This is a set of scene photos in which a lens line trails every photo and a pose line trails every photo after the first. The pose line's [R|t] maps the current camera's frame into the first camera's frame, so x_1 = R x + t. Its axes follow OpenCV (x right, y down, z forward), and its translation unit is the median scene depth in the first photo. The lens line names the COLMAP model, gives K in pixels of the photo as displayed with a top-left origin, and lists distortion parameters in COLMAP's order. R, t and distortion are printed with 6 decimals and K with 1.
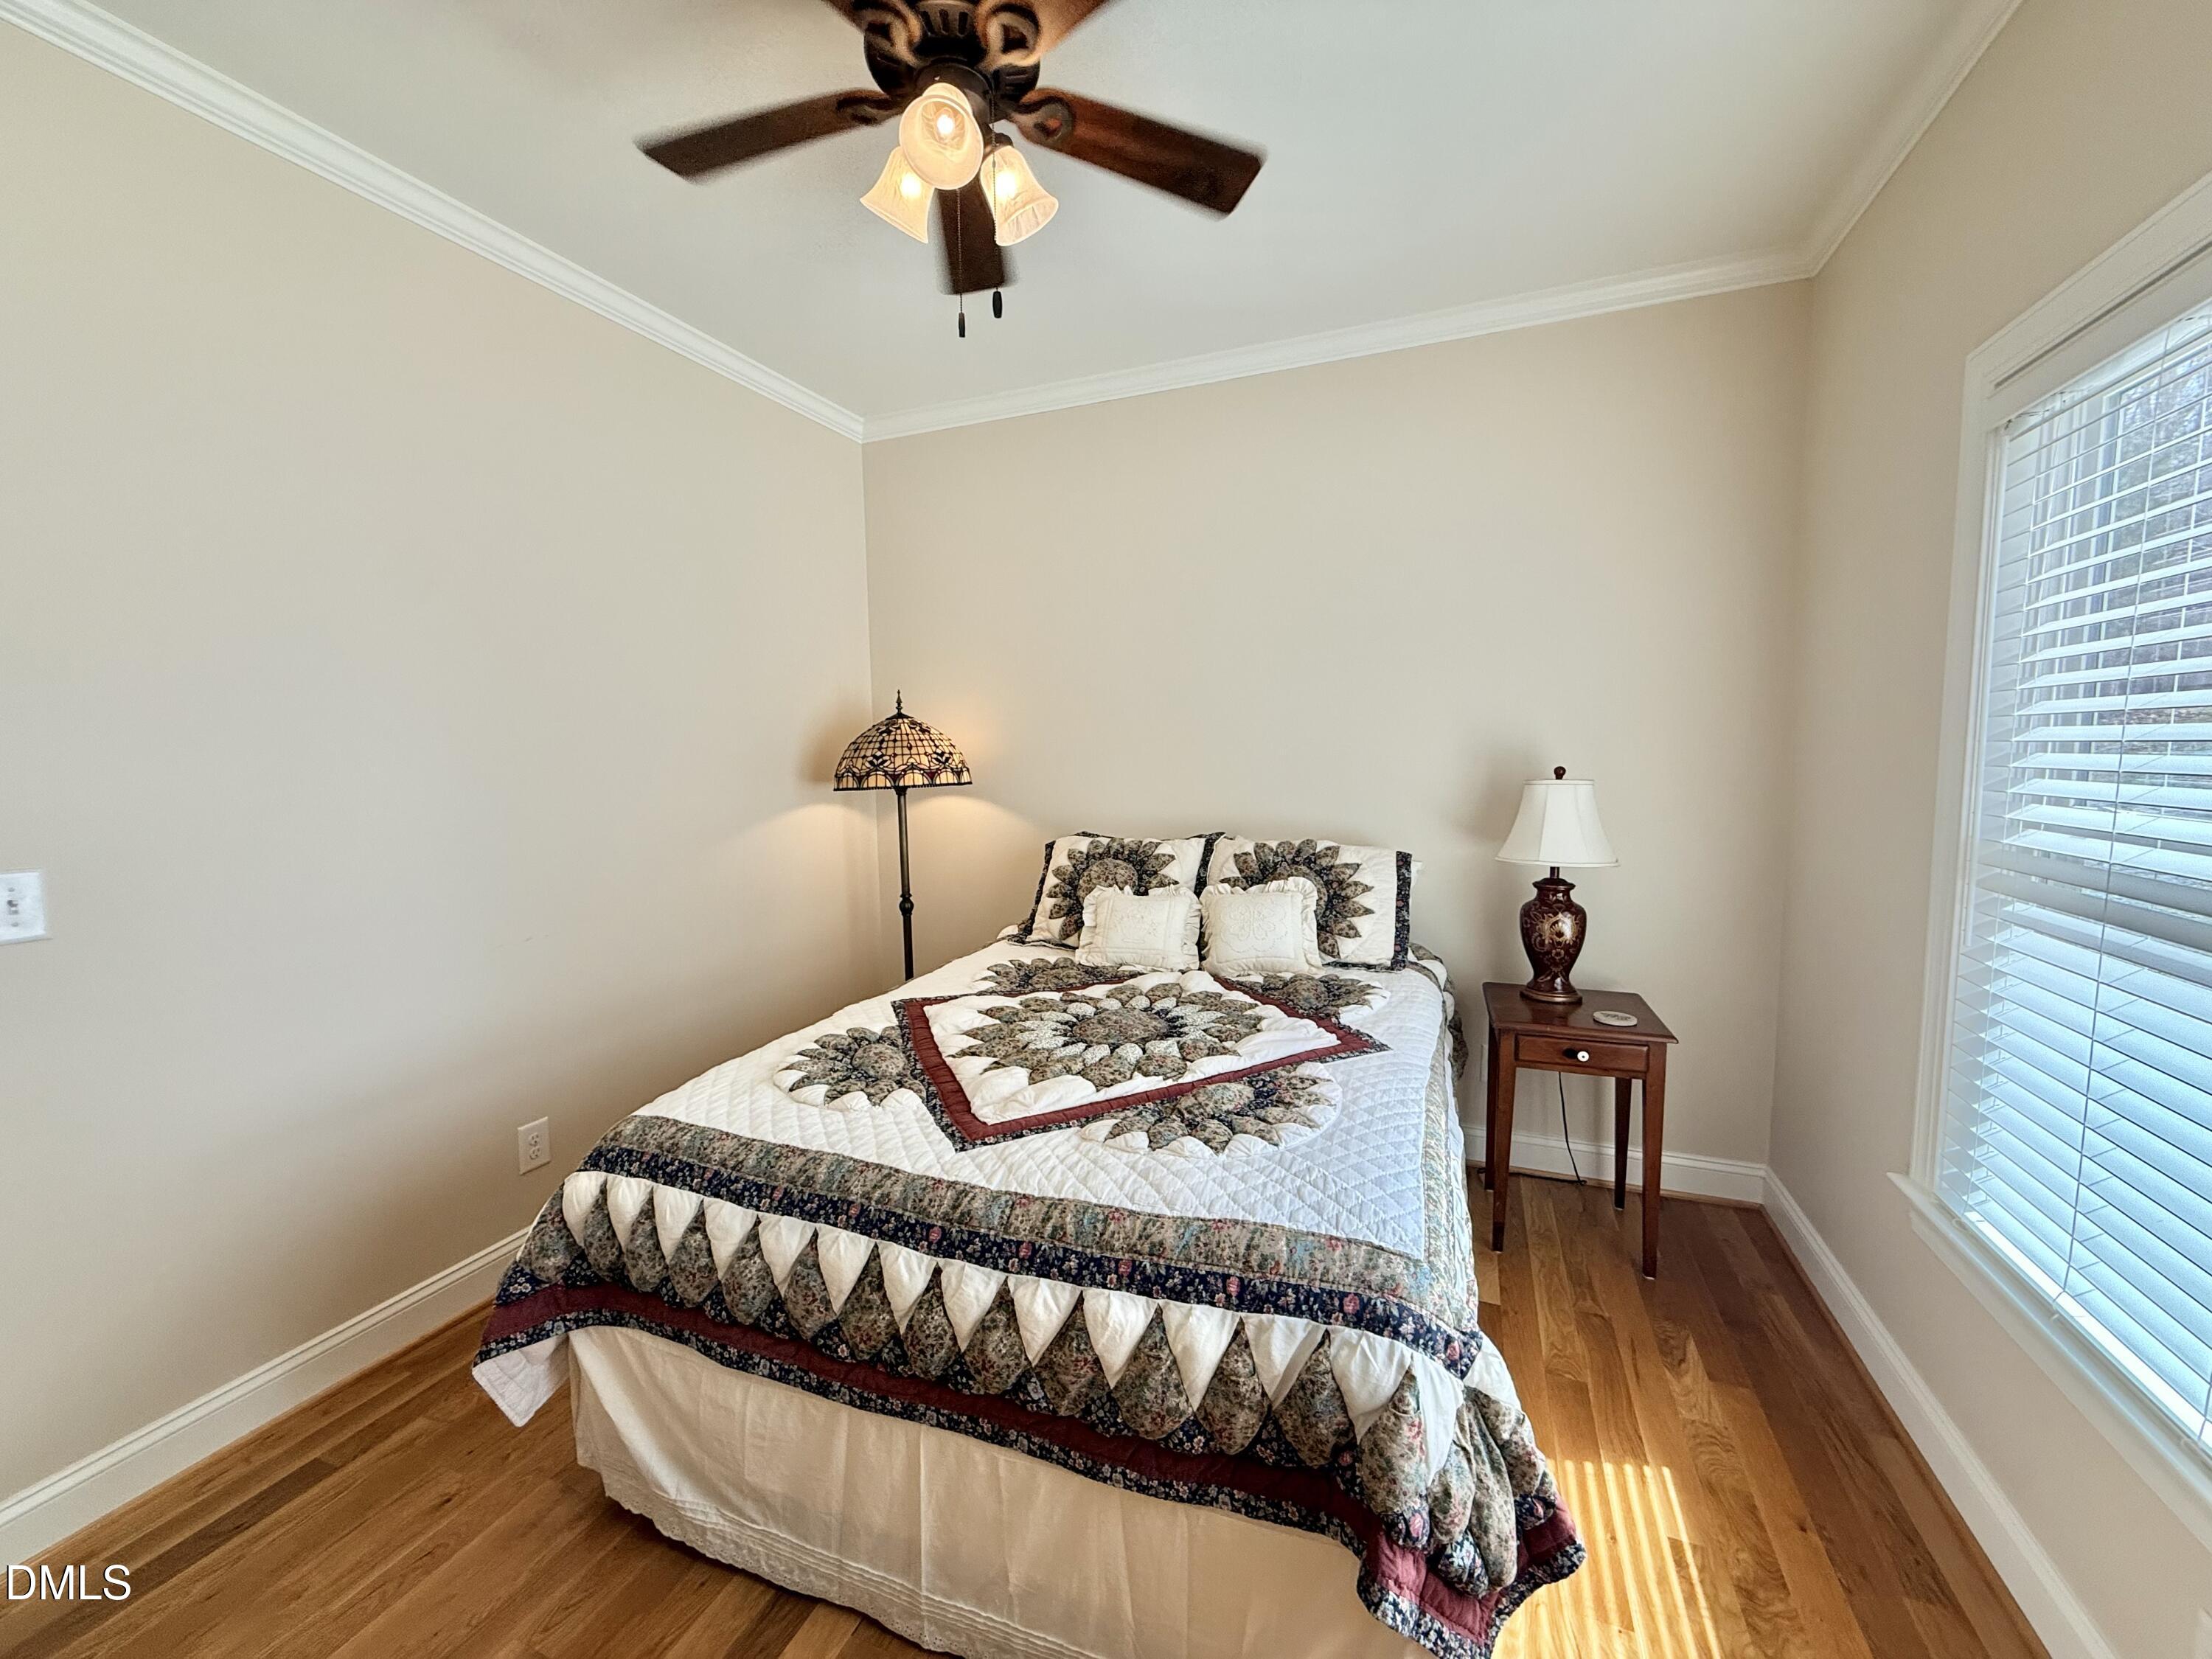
lens RADIAL K [[881.6, 0, 1100.6], [0, 881.6, 830.7], [0, 0, 1]] dist [0.001321, -0.000578]
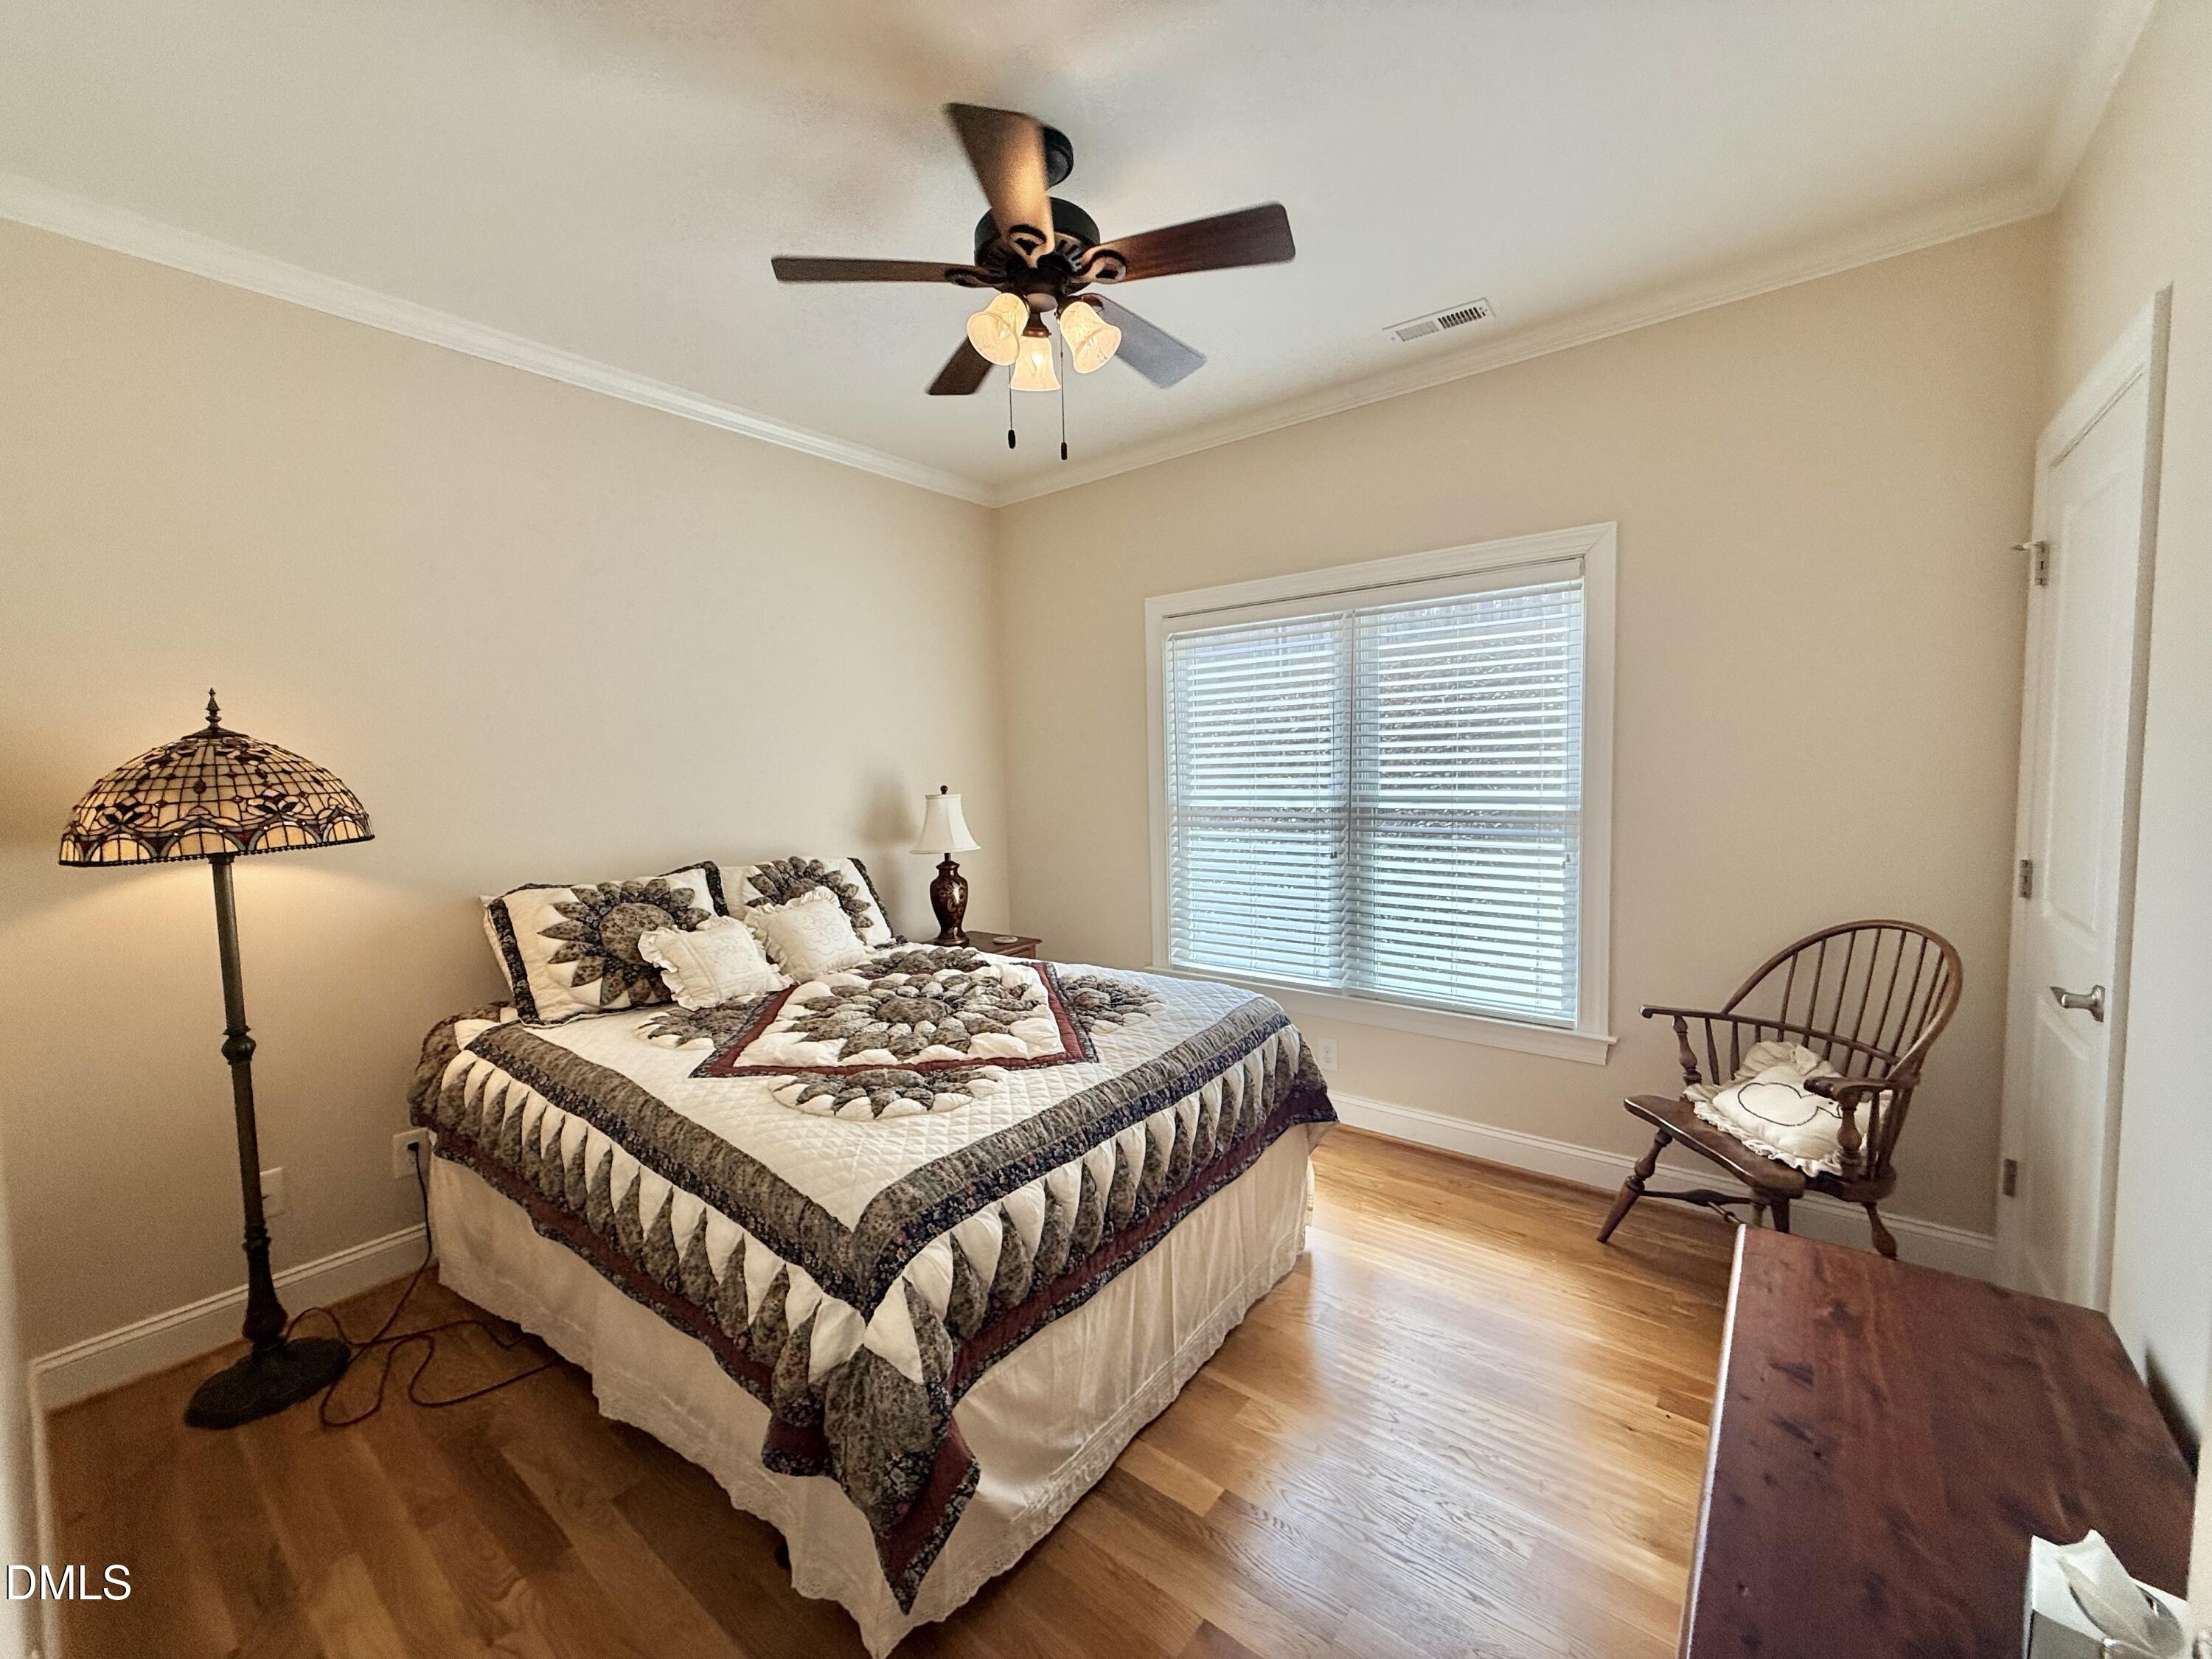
lens RADIAL K [[881.6, 0, 1091.7], [0, 881.6, 828.3], [0, 0, 1]] dist [0.001321, -0.000578]
pose [[0.288586, -0.067035, 0.955104, -0.799761], [0.117276, 0.992509, 0.034226, -0.022365], [-0.950244, 0.102134, 0.294286, 0.322595]]
